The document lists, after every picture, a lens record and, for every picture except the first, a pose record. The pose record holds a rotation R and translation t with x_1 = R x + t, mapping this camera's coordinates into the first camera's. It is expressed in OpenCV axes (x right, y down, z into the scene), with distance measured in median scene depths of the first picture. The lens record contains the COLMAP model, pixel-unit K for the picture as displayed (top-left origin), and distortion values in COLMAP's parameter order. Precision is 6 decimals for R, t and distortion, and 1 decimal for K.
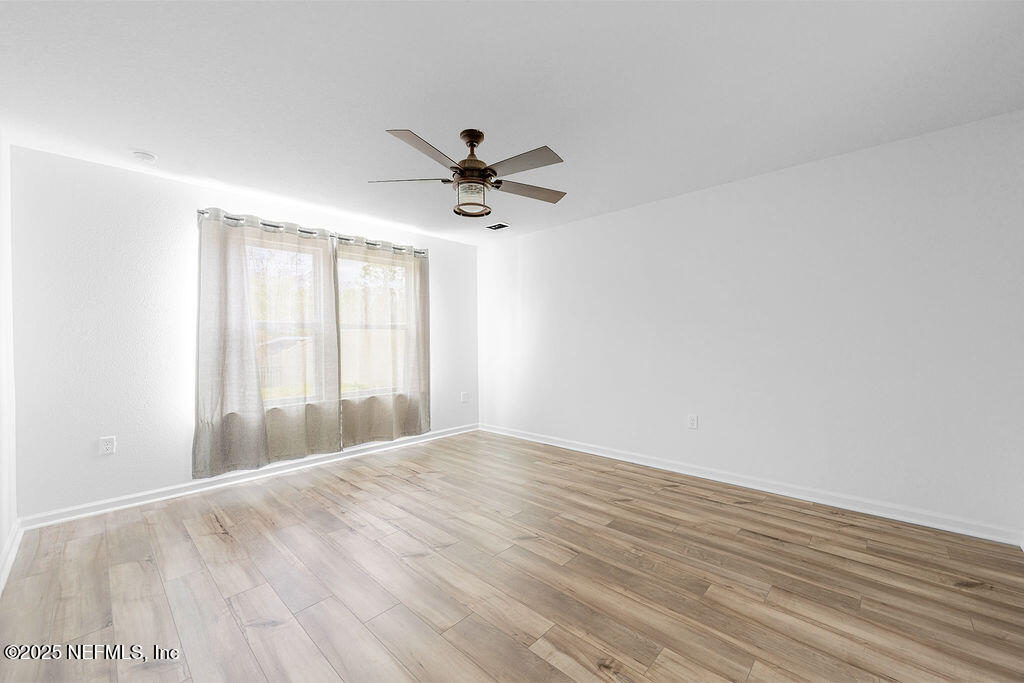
lens RADIAL K [[401.7, 0, 514.8], [0, 401.7, 342.6], [0, 0, 1]] dist [-0.002281, 0.000745]
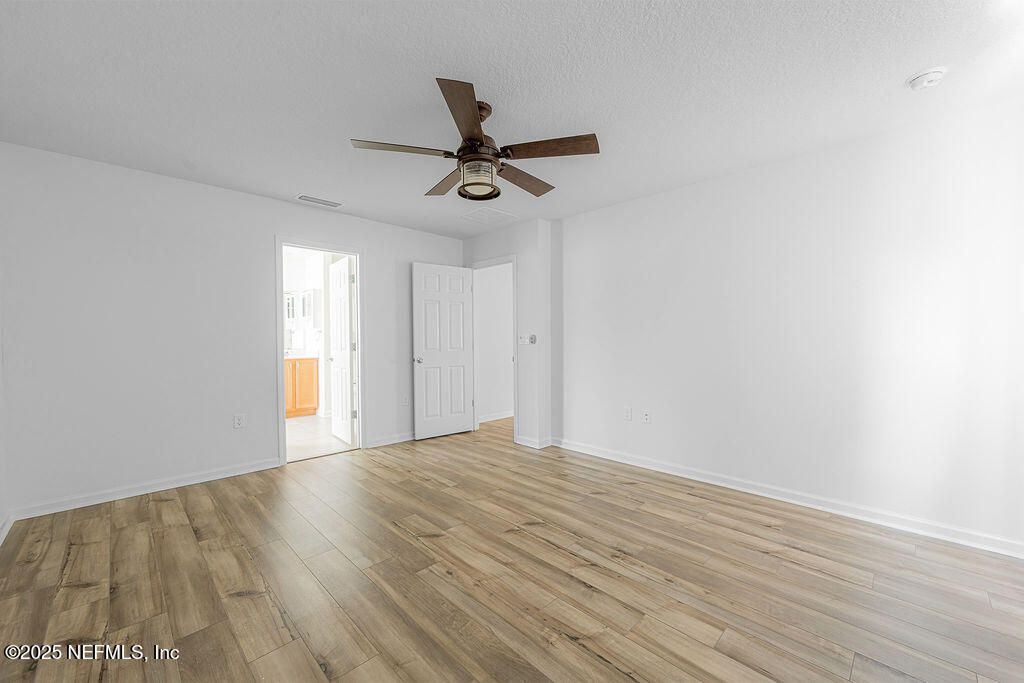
lens RADIAL K [[401.7, 0, 514.8], [0, 401.7, 342.6], [0, 0, 1]] dist [-0.002281, 0.000745]
pose [[-0.999412, 0.015379, 0.030646, -0.208068], [0.015900, 0.999732, 0.016833, -0.006441], [-0.030379, 0.017311, -0.999389, 1.885444]]
